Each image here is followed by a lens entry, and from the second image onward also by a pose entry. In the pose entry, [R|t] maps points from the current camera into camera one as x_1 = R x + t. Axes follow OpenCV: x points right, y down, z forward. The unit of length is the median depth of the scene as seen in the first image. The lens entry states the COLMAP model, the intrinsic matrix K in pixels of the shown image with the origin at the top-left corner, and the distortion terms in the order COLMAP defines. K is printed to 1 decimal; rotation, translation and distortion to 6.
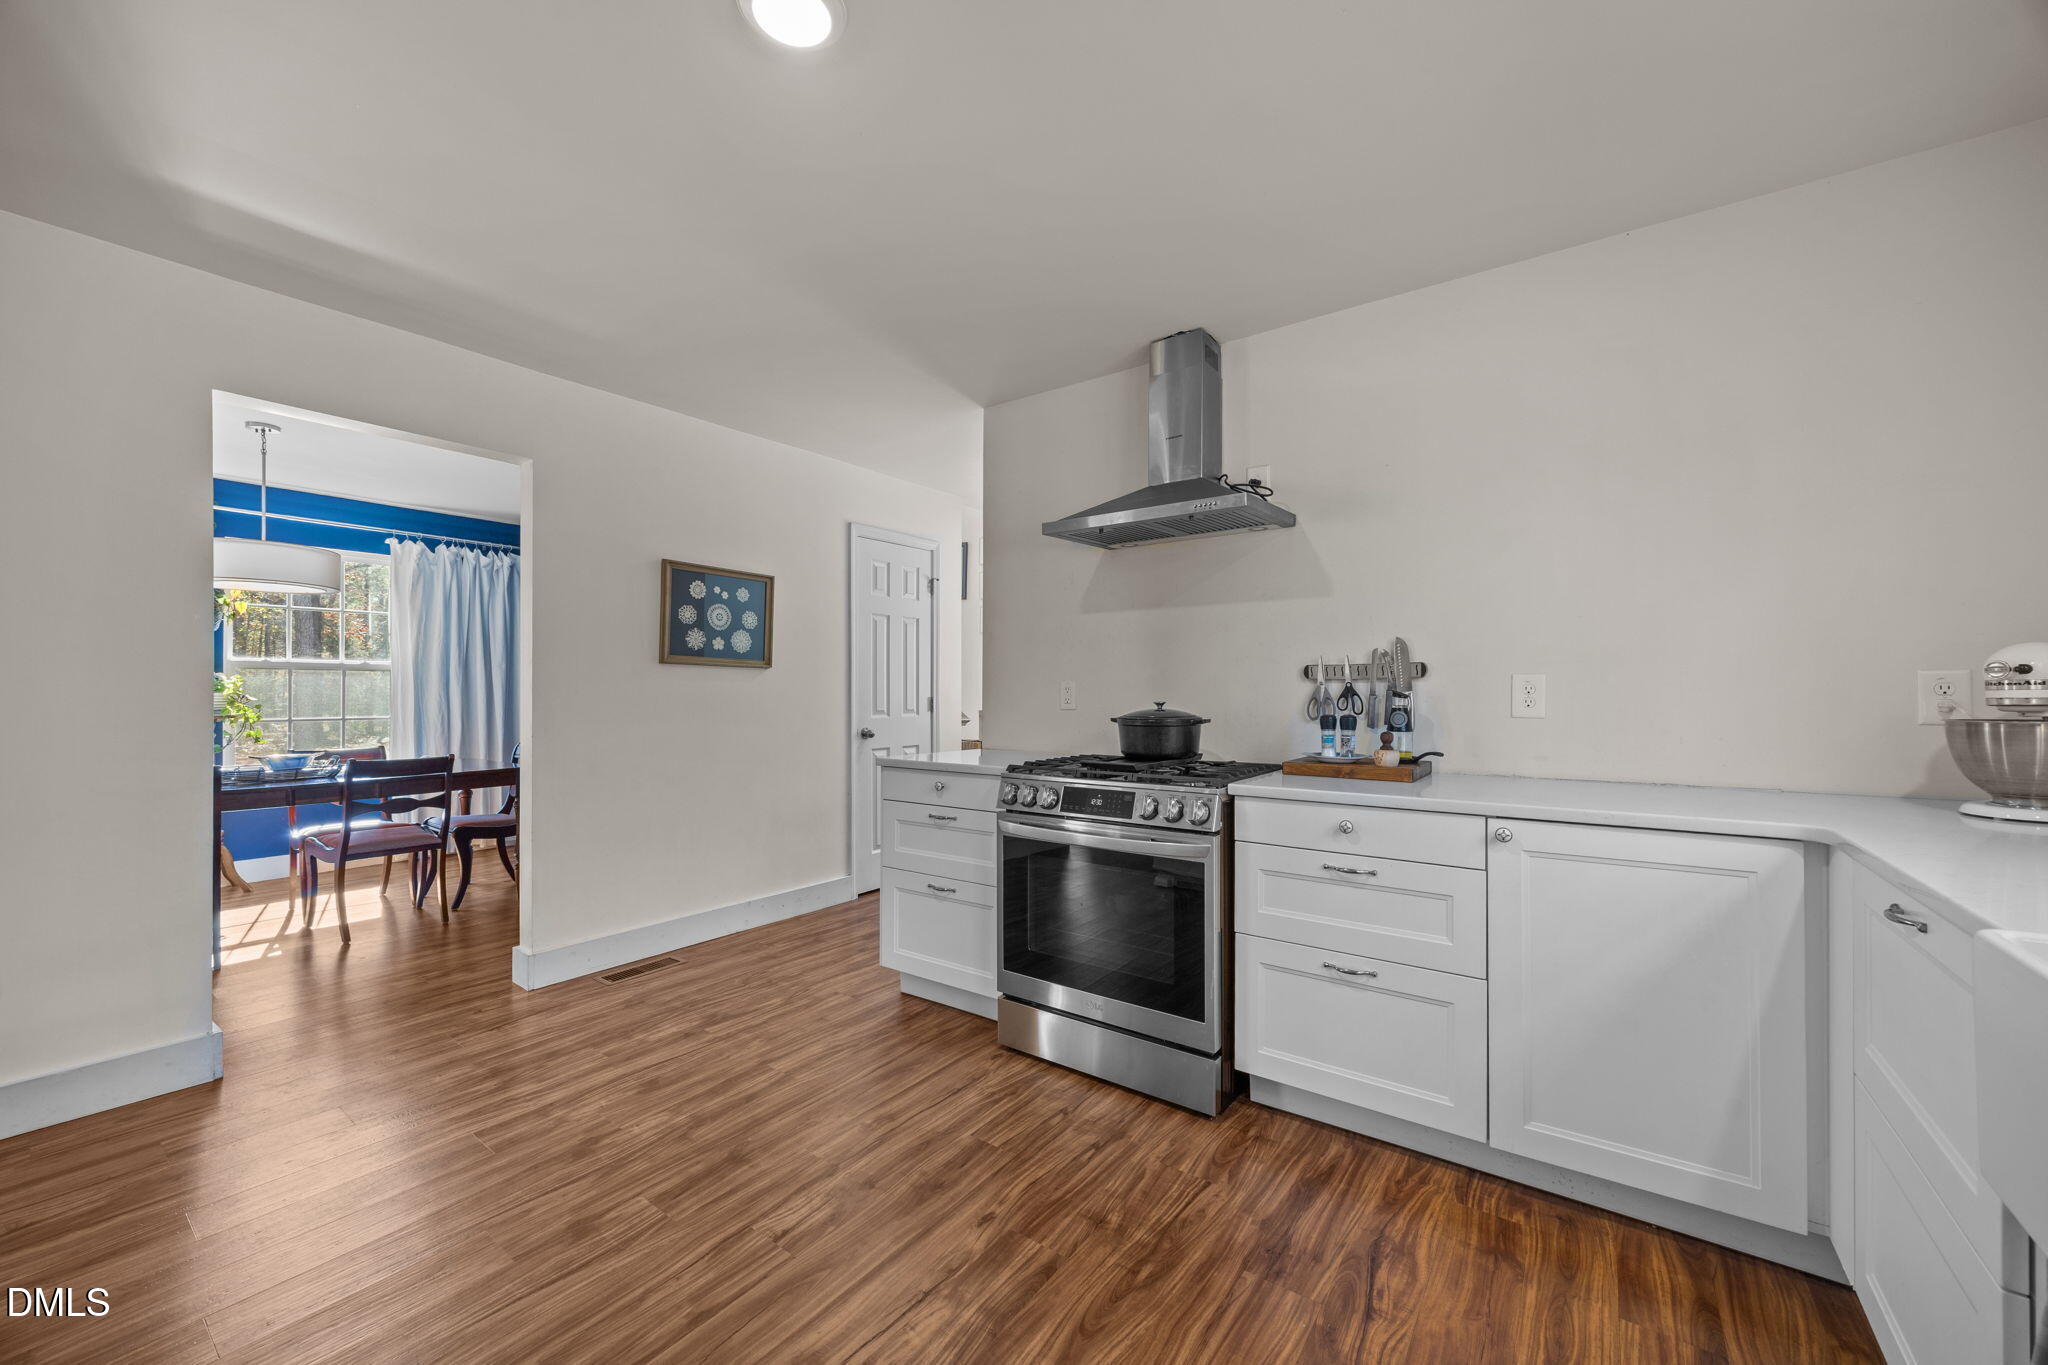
lens RADIAL K [[780.9, 0, 1032.0], [0, 780.9, 685.6], [0, 0, 1]] dist [-0.000498, 0.000013]
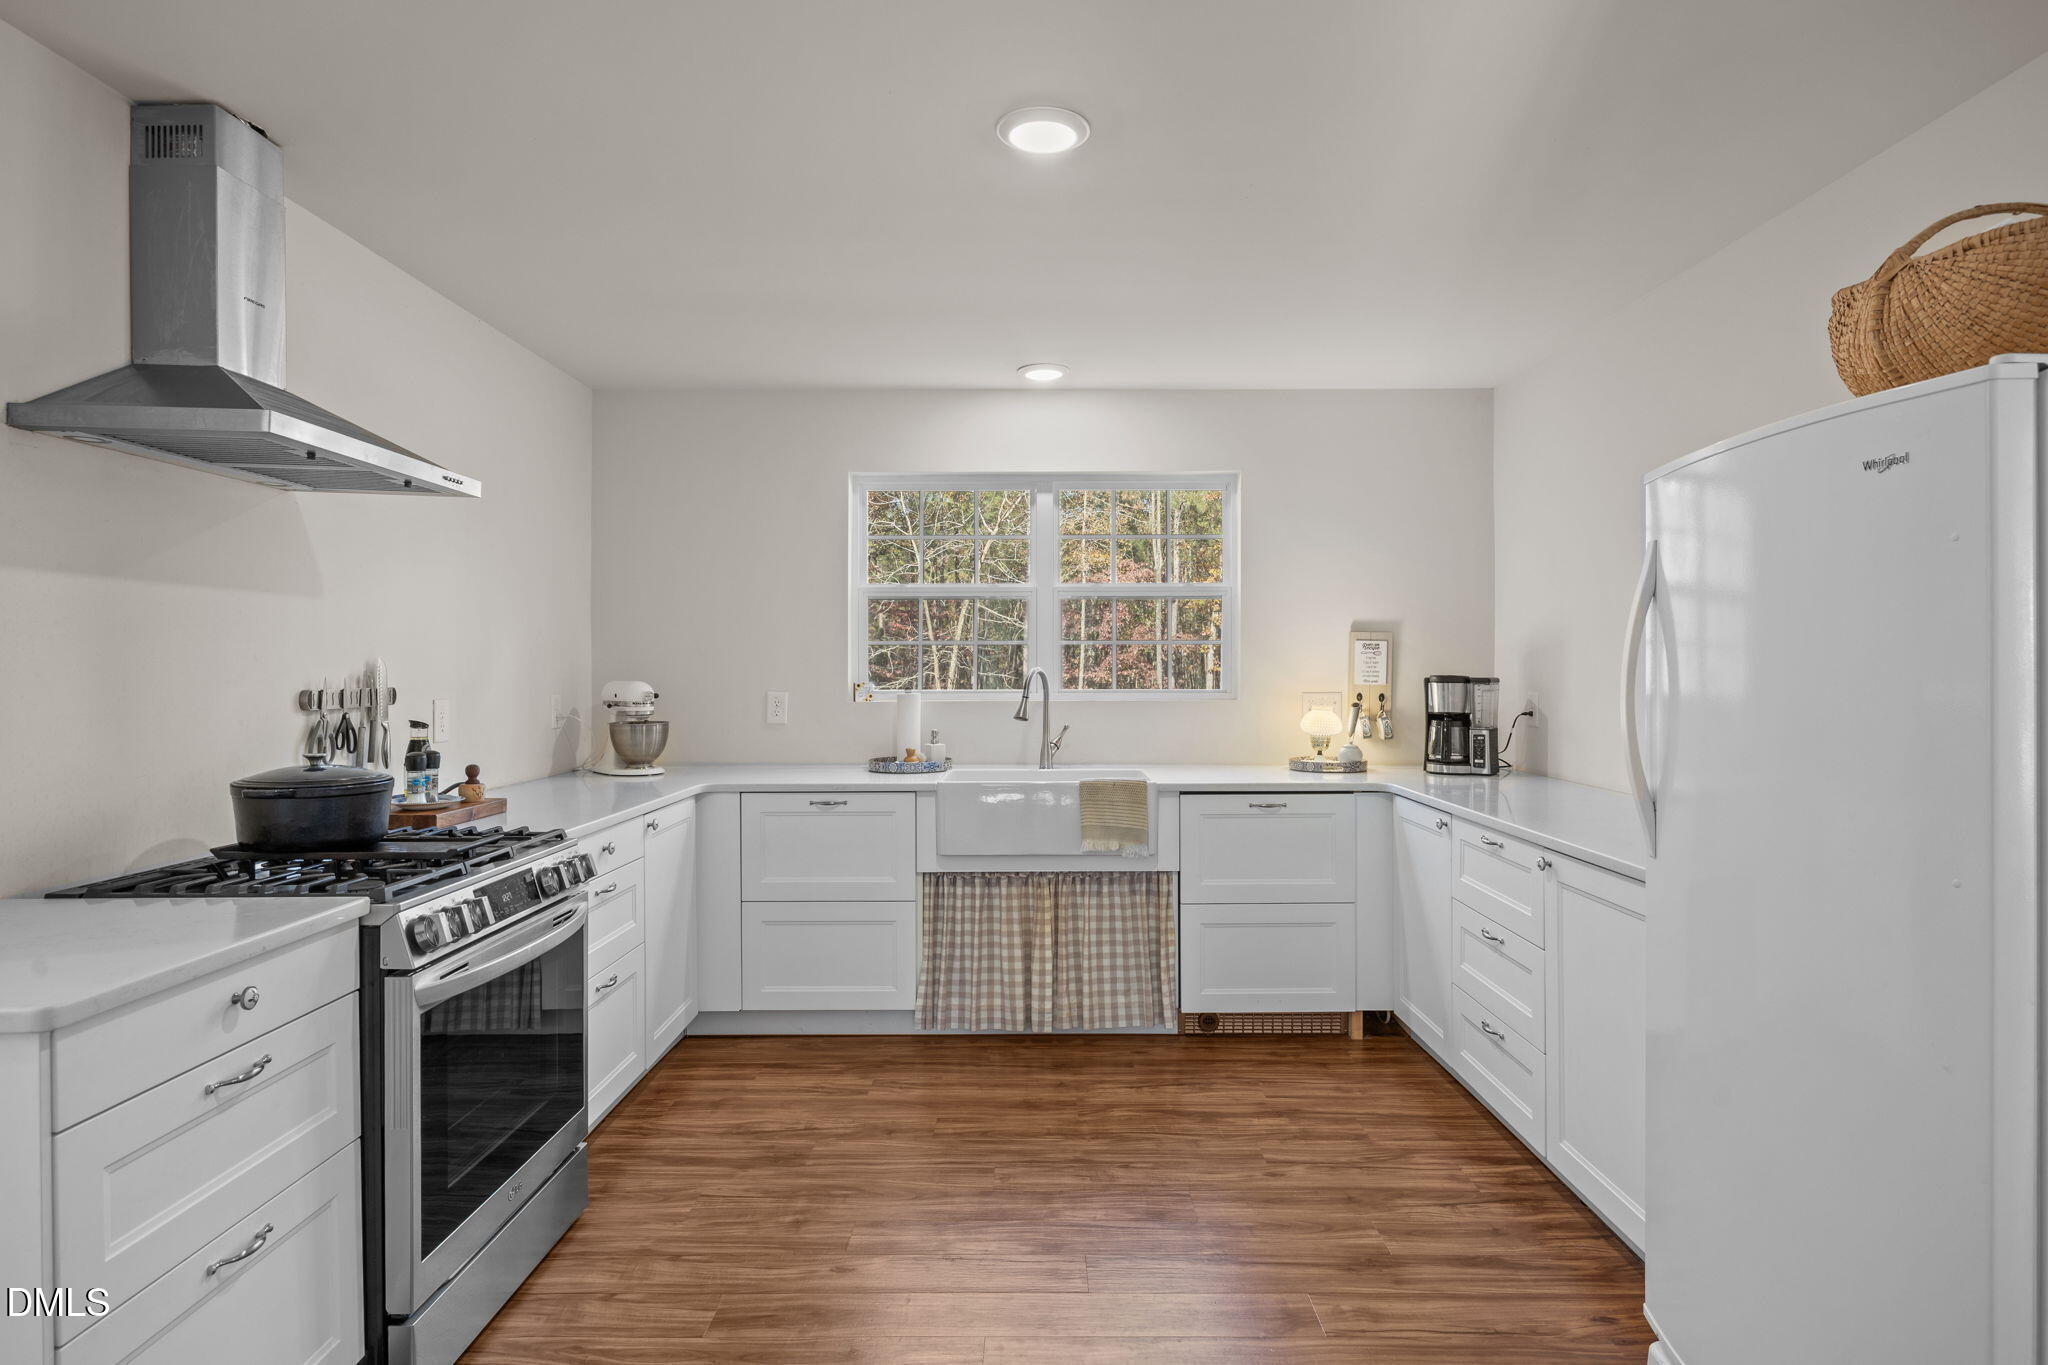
lens RADIAL K [[1128.1, 0, 1033.9], [0, 1128.1, 671.8], [0, 0, 1]] dist [0.001604, 0.000321]
pose [[-0.583864, 0.000669, 0.811851, -1.212380], [-0.001897, 0.999996, -0.002188, -0.058636], [-0.811849, -0.002818, -0.583860, 1.467425]]
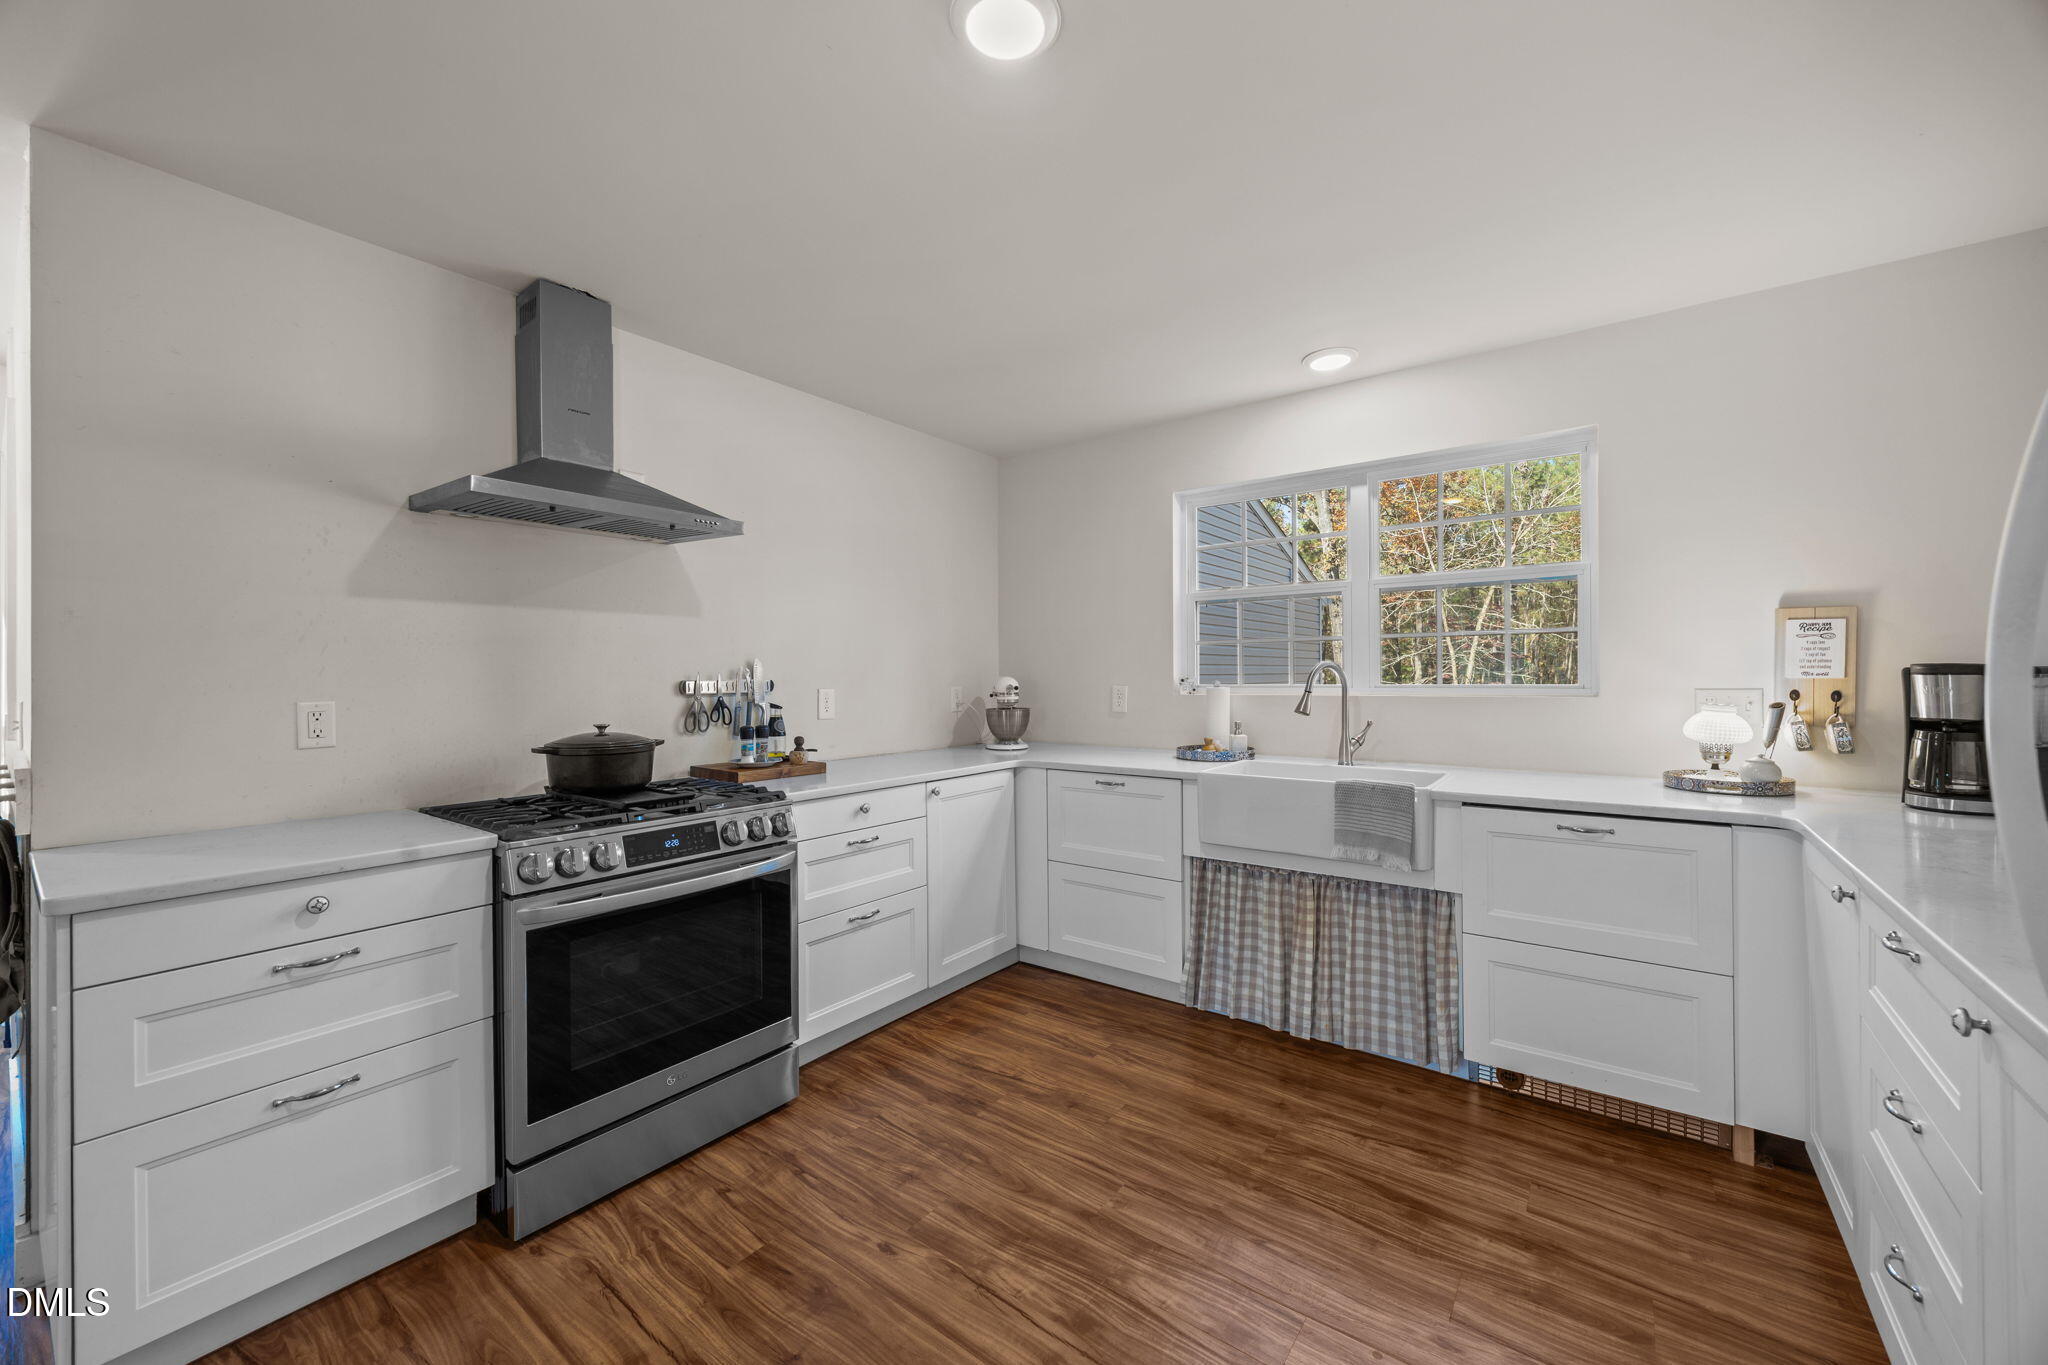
lens RADIAL K [[784.7, 0, 1024.8], [0, 784.7, 678.1], [0, 0, 1]] dist [-0.001708, -0.000061]
pose [[0.021700, -0.000654, 0.999764, -0.947519], [0.001188, 0.999999, 0.000628, -0.041541], [-0.999764, 0.001174, 0.021700, 0.719137]]
